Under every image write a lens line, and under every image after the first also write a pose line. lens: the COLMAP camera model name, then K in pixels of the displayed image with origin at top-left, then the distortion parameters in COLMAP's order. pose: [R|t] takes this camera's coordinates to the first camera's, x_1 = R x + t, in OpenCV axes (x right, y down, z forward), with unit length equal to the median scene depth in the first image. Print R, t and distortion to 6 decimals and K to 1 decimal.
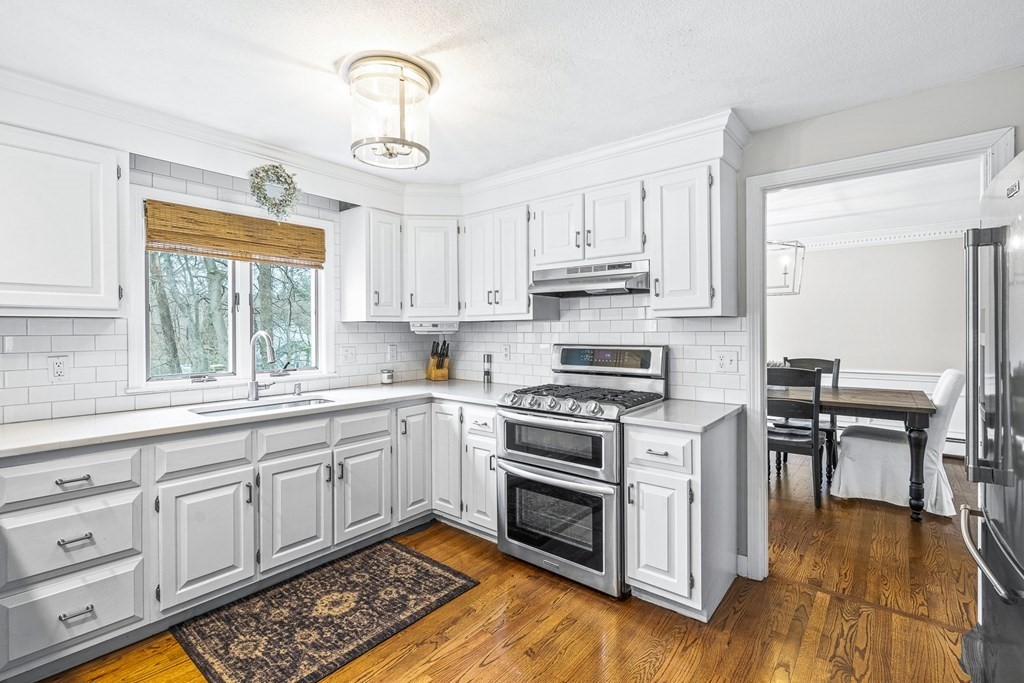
lens RADIAL K [[467.2, 0, 507.6], [0, 467.2, 333.0], [0, 0, 1]] dist [0.001500, 0.000391]
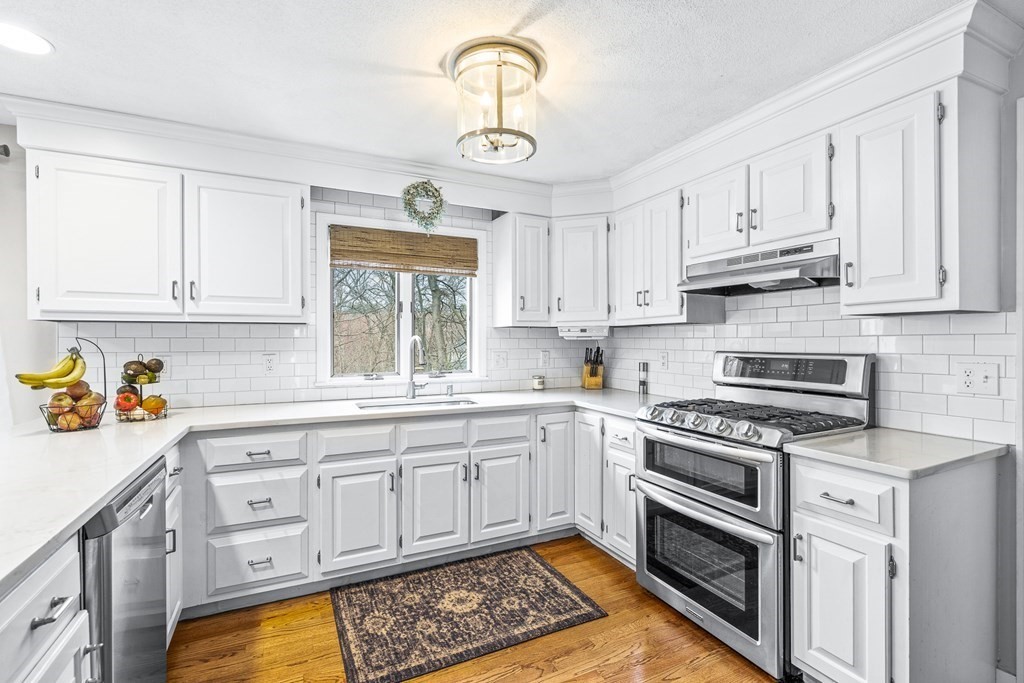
lens RADIAL K [[462.8, 0, 508.4], [0, 462.8, 343.0], [0, 0, 1]] dist [0.001392, 0.001339]
pose [[0.912222, 0.005385, -0.409662, 0.126883], [-0.005524, 0.999984, 0.000845, 0.013026], [0.409660, 0.001492, 0.912237, 0.110705]]
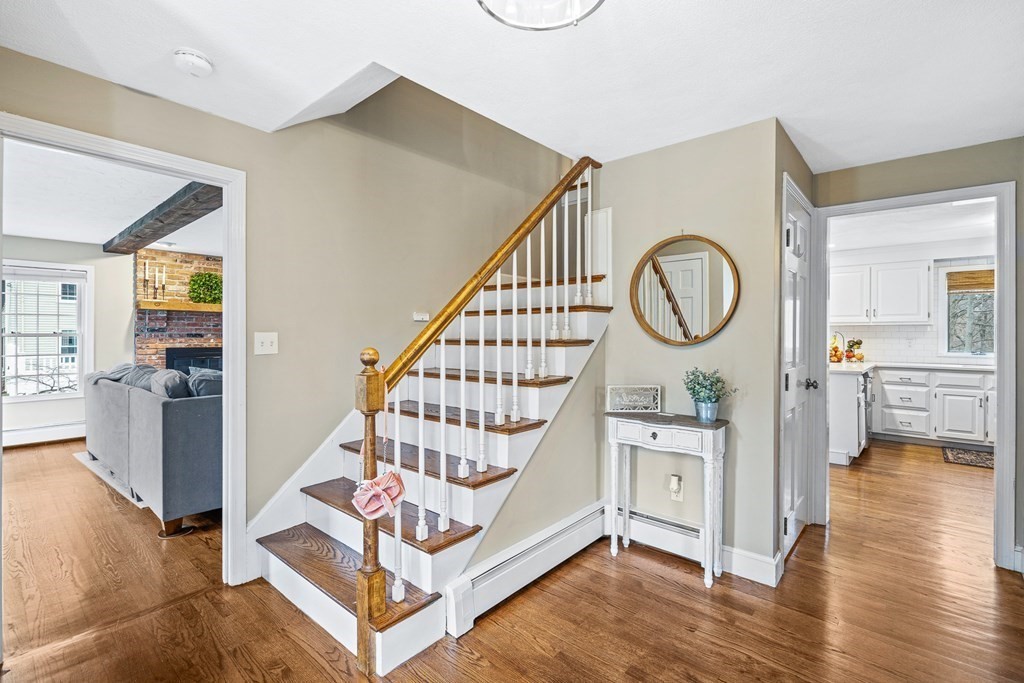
lens RADIAL K [[467.2, 0, 507.6], [0, 467.2, 333.0], [0, 0, 1]] dist [0.001500, 0.000391]
pose [[-0.028383, 0.007751, -0.999567, 1.591488], [-0.007239, 0.999942, 0.007959, 0.008133], [0.999571, 0.007462, -0.028325, -1.093713]]
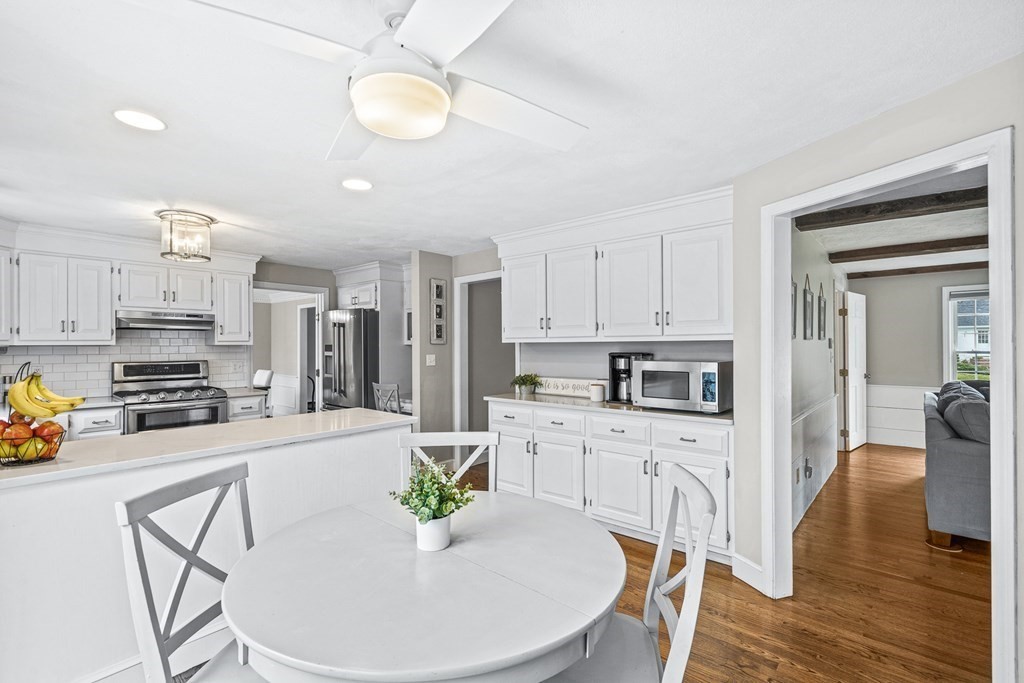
lens RADIAL K [[467.4, 0, 496.6], [0, 467.4, 343.2], [0, 0, 1]] dist [0.000716, 0.000158]
pose [[0.036972, 0.012989, 0.999232, -1.574352], [0.011931, 0.999839, -0.013439, -0.002235], [-0.999245, 0.012418, 0.036811, -0.217776]]
